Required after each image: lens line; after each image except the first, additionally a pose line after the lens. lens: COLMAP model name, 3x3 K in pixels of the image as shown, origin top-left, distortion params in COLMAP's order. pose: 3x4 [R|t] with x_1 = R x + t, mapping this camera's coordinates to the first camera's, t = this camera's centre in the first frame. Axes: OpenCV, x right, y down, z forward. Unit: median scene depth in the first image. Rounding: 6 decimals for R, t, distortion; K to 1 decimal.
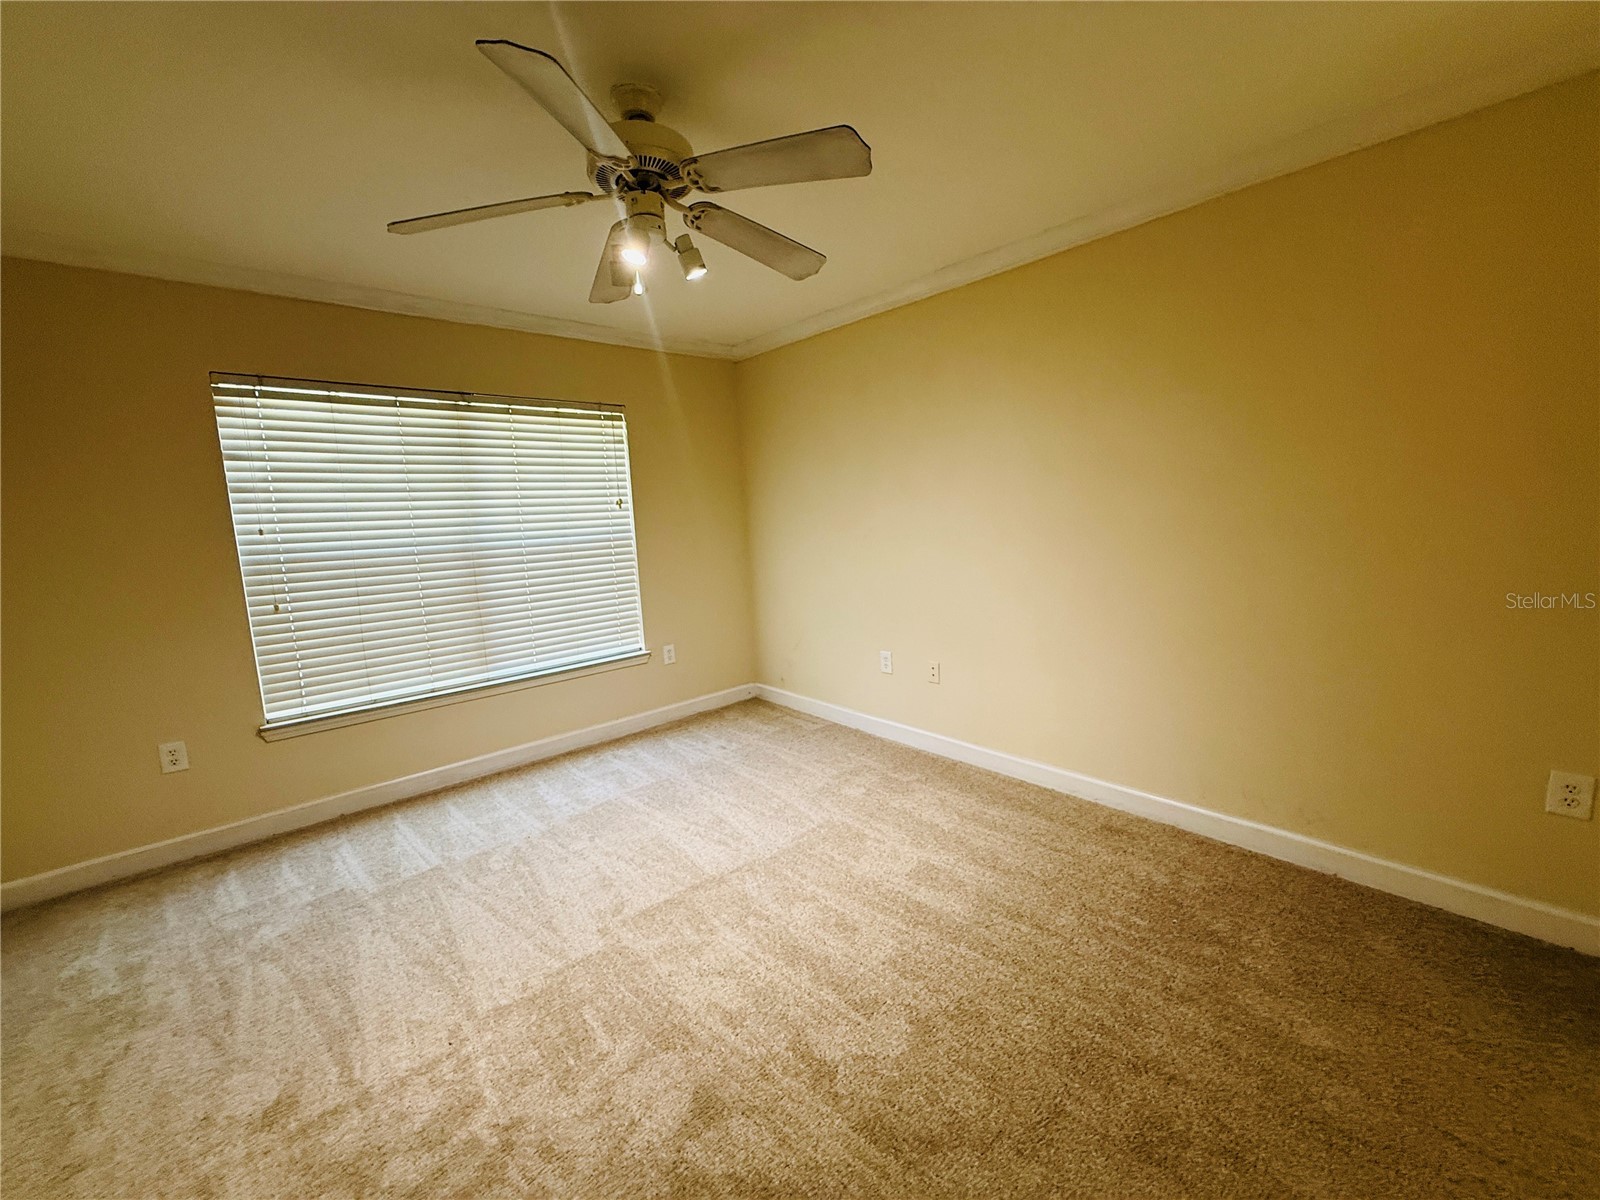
lens RADIAL K [[636.6, 0, 795.3], [0, 636.6, 601.9], [0, 0, 1]] dist [-0.001307, 0.000038]
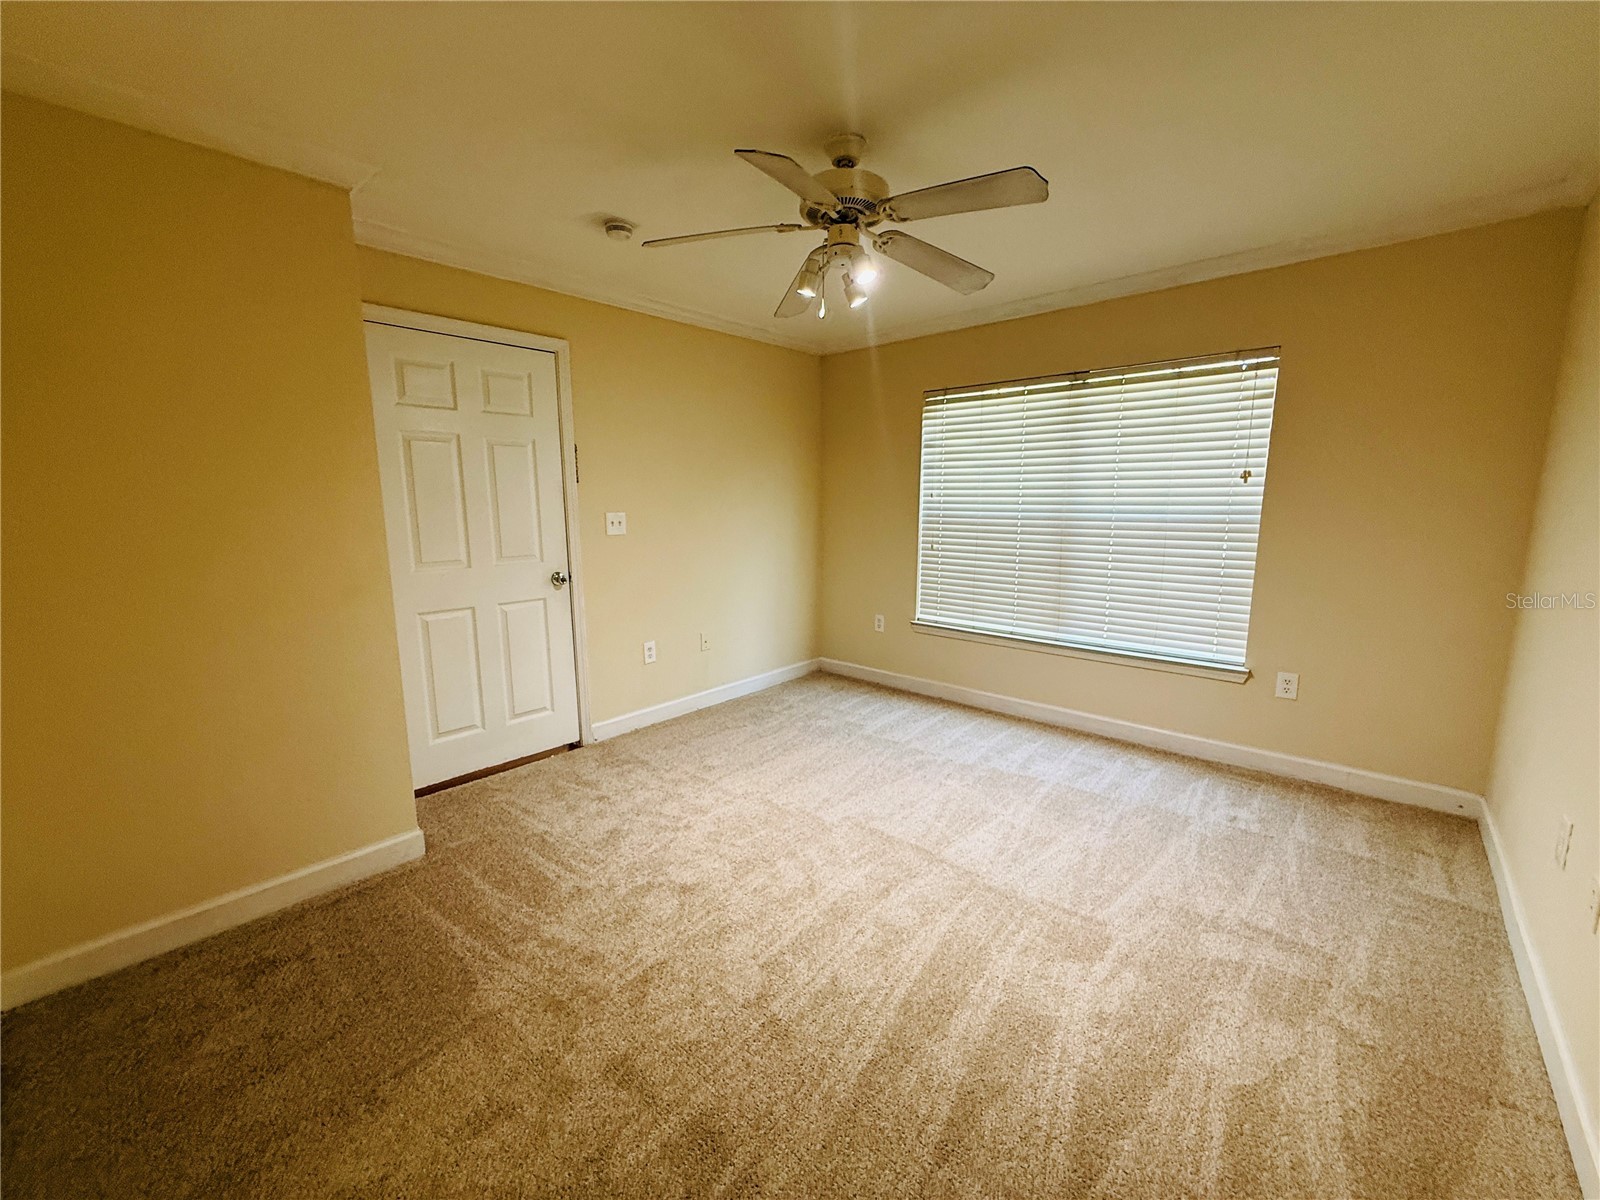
lens RADIAL K [[636.6, 0, 795.3], [0, 636.6, 601.9], [0, 0, 1]] dist [-0.001307, 0.000038]
pose [[0.110311, 0.204432, -0.972645, 0.628779], [-0.140510, 0.971997, 0.188360, -0.100753], [0.983915, 0.115888, 0.135946, 0.494456]]
